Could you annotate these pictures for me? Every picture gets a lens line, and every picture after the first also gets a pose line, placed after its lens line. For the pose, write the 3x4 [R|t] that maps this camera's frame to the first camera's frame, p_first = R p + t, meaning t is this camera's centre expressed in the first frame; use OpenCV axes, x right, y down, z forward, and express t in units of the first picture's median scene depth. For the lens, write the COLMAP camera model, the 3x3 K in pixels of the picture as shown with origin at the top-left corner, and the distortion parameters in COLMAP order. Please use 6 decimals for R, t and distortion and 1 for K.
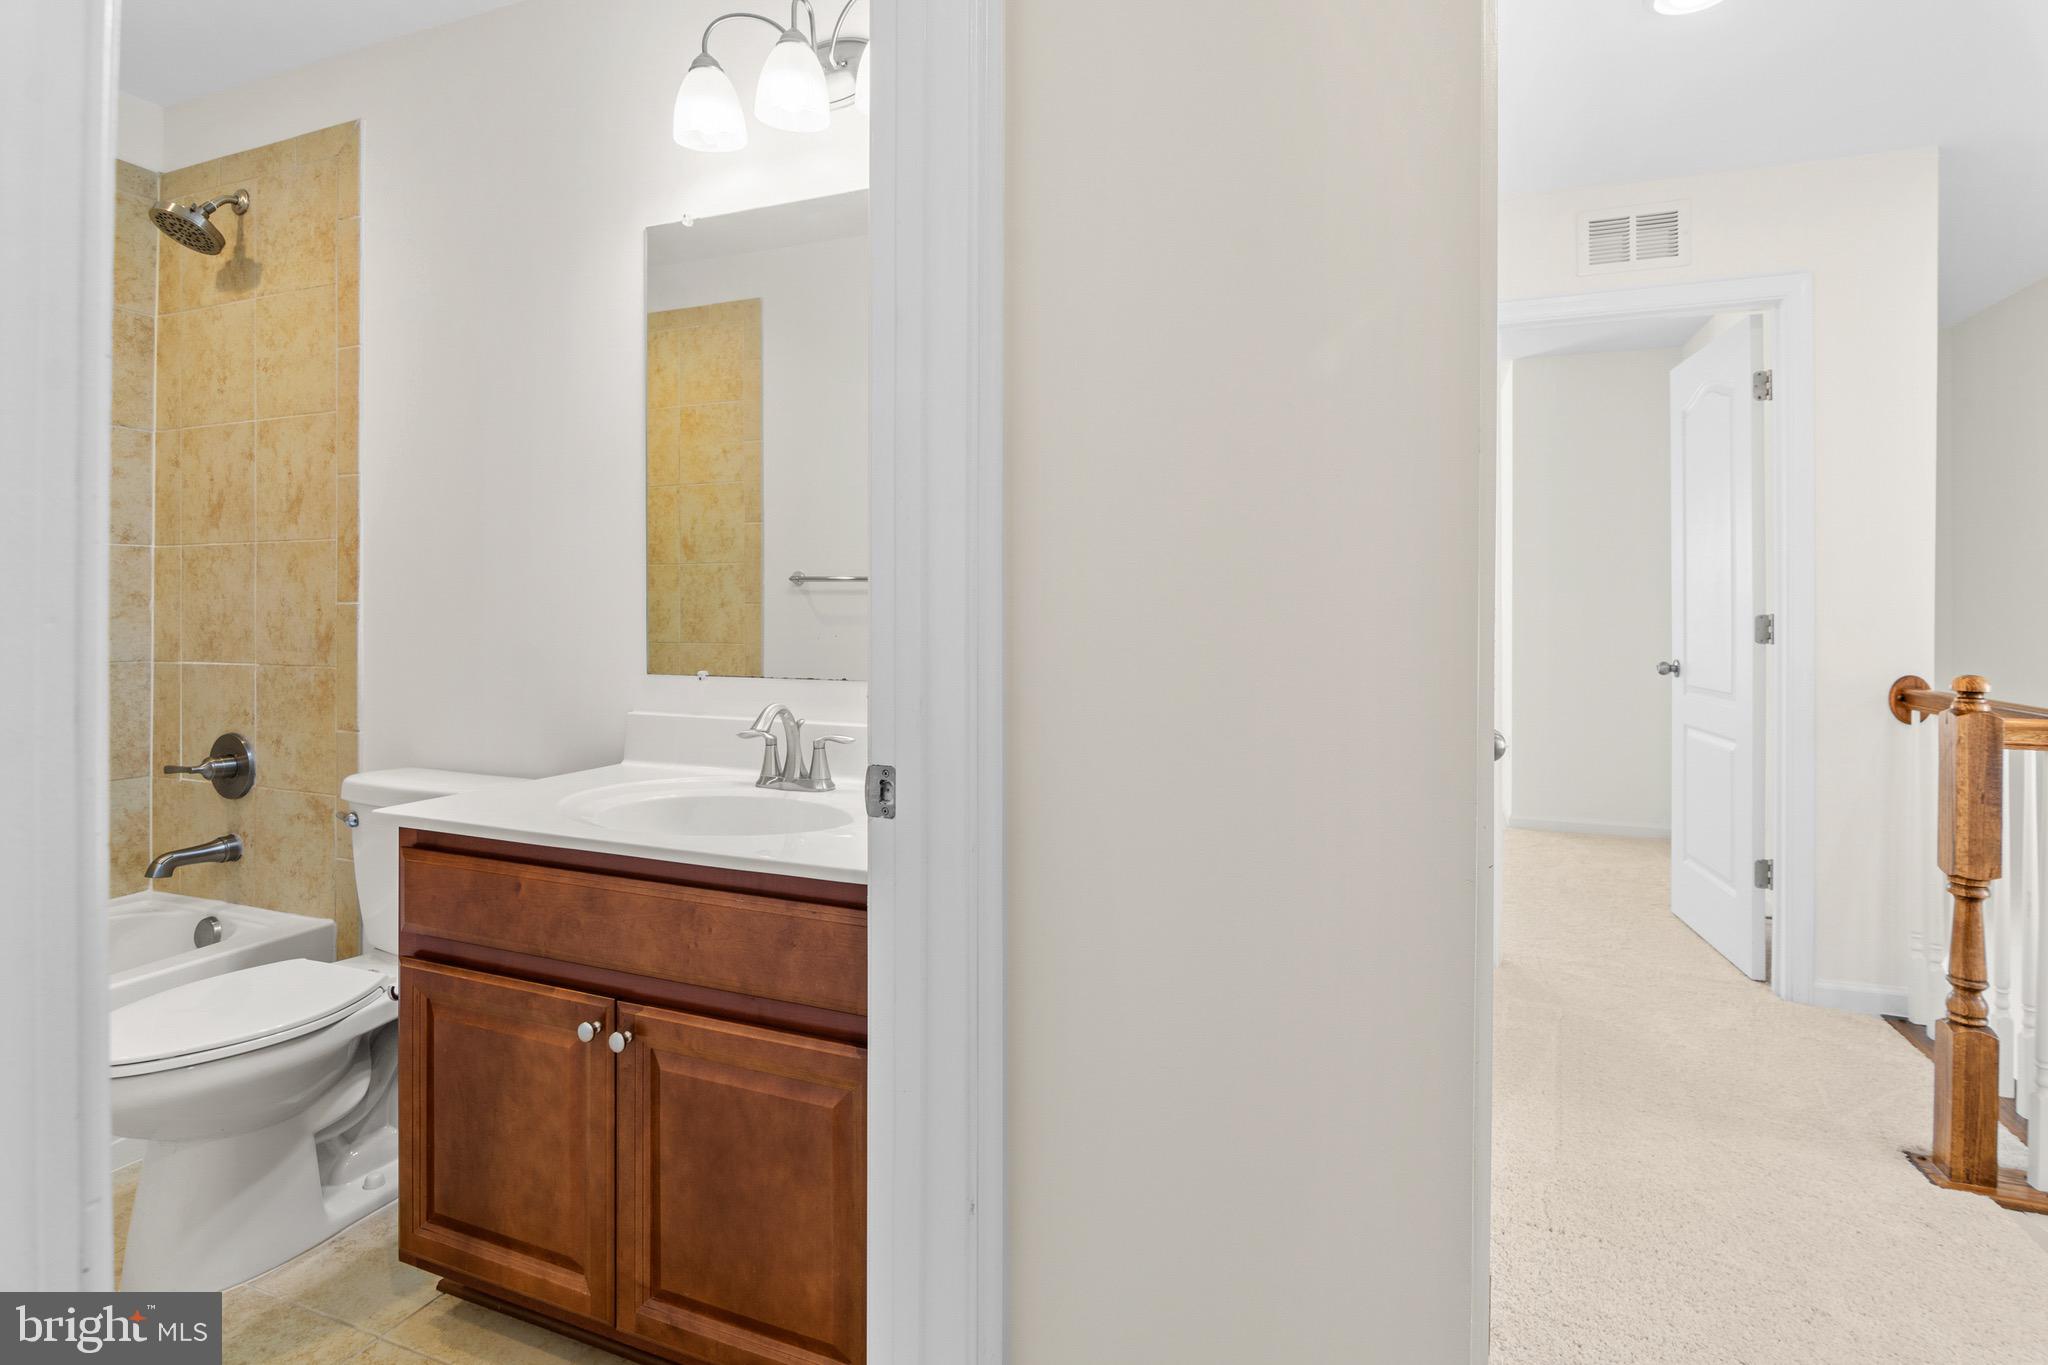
lens RADIAL K [[983.0, 0, 1017.4], [0, 983.0, 614.8], [0, 0, 1]] dist [-0.004252, -0.001580]
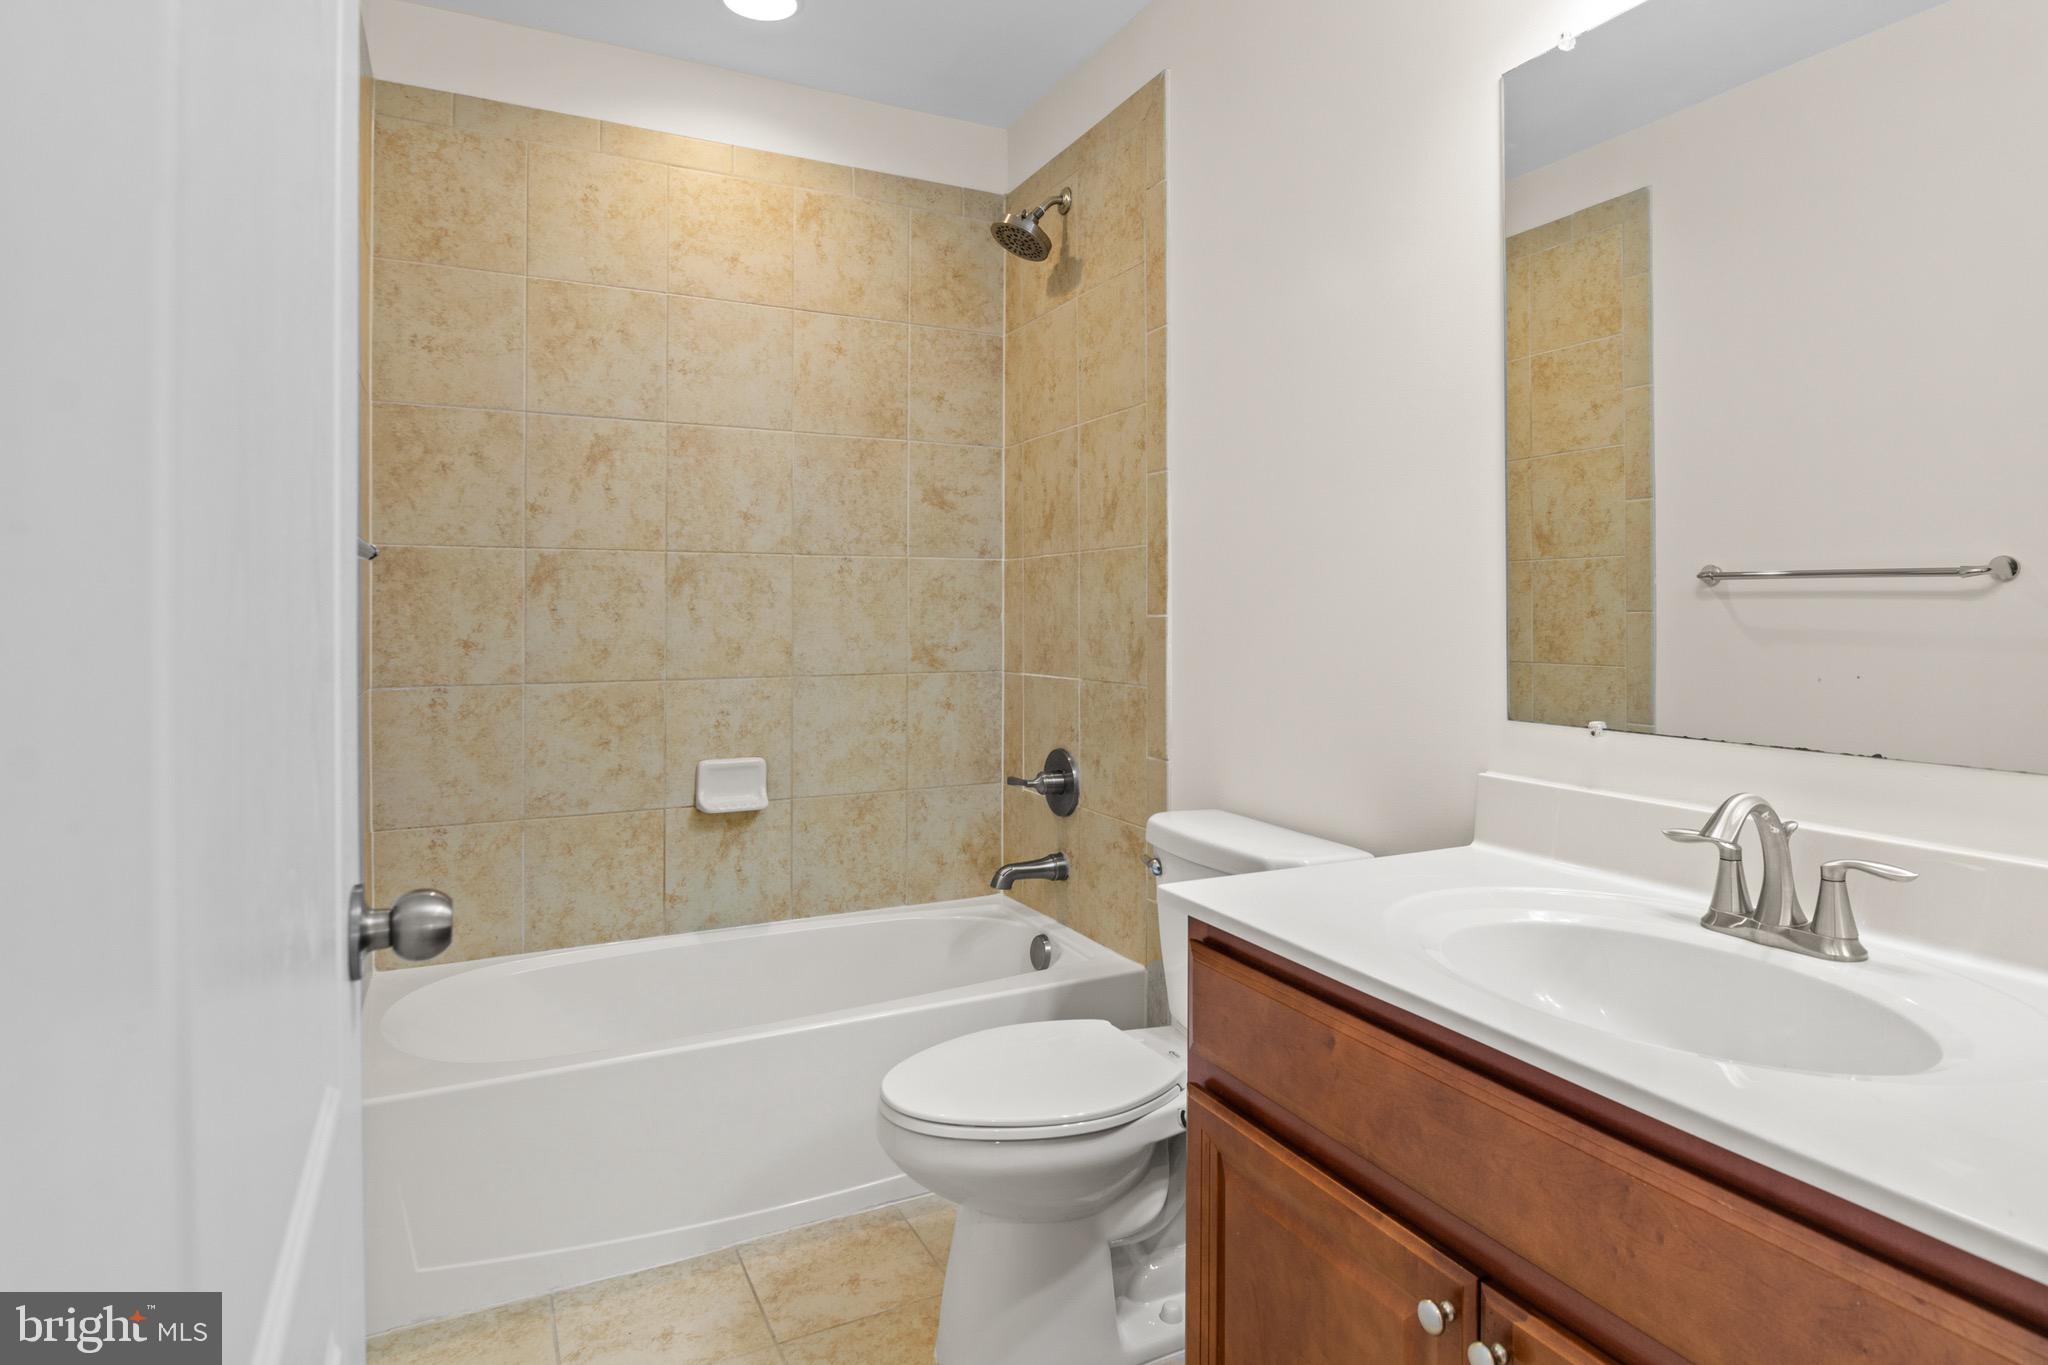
lens RADIAL K [[1116.3, 0, 997.7], [0, 1116.3, 594.3], [0, 0, 1]] dist [-0.003579, -0.017481]
pose [[0.720204, -0.012669, -0.693647, -0.081192], [-0.003769, 0.999747, -0.022173, -0.008330], [0.693752, 0.018583, 0.719974, 0.166365]]
